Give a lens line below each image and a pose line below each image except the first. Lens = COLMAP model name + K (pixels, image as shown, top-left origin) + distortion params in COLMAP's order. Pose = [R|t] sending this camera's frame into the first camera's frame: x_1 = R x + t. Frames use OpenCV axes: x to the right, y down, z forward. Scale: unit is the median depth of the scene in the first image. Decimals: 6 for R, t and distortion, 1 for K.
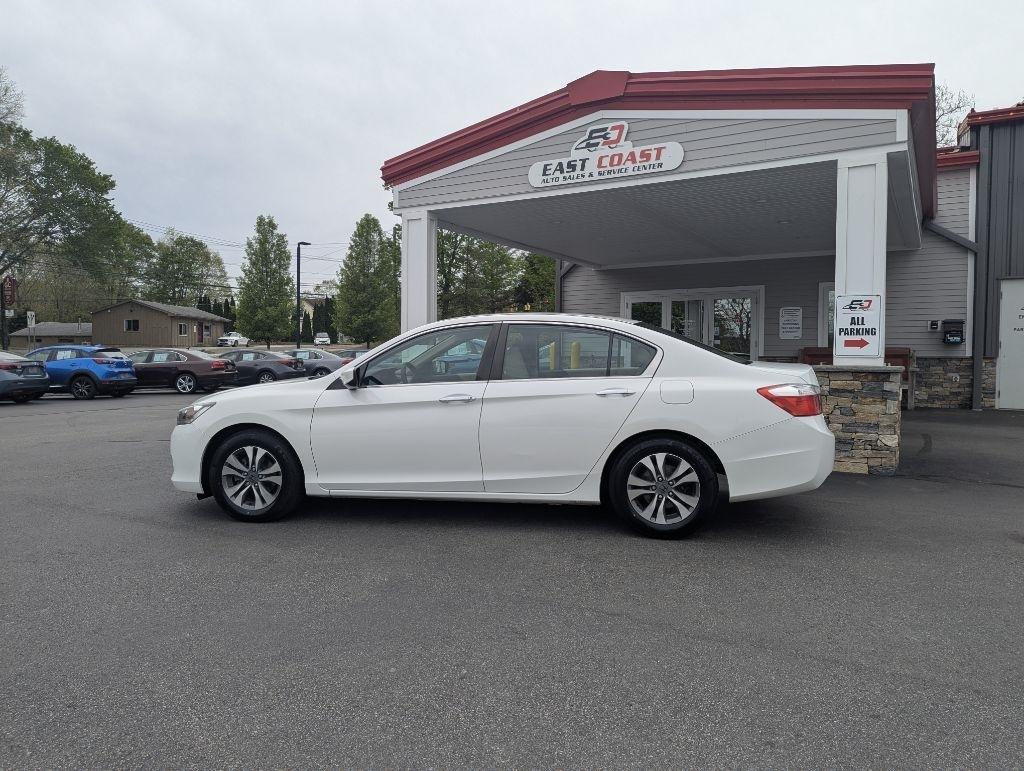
lens RADIAL K [[719.3, 0, 511.8], [0, 719.3, 372.2], [0, 0, 1]] dist [0.062888, -0.055563]
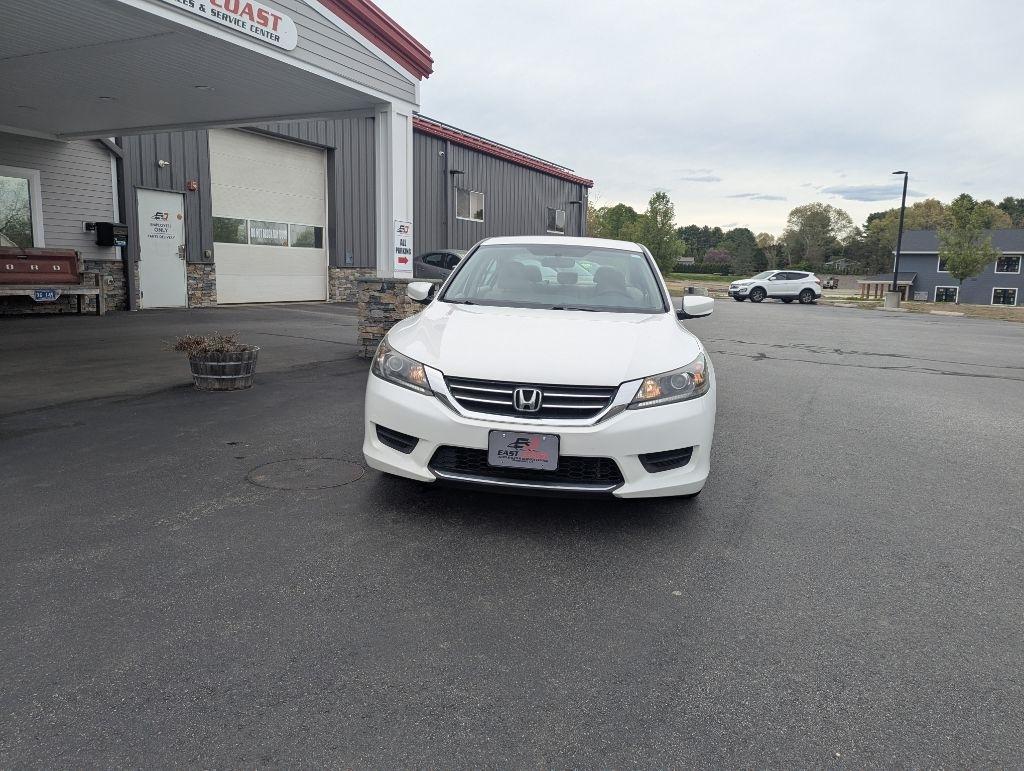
lens RADIAL K [[719.3, 0, 512.6], [0, 719.3, 378.3], [0, 0, 1]] dist [0.062888, -0.055563]
pose [[-0.074716, -0.155896, 0.984944, -0.680144], [-0.004269, 0.987745, 0.156015, -0.028150], [-0.997196, 0.007452, -0.074466, 0.759316]]
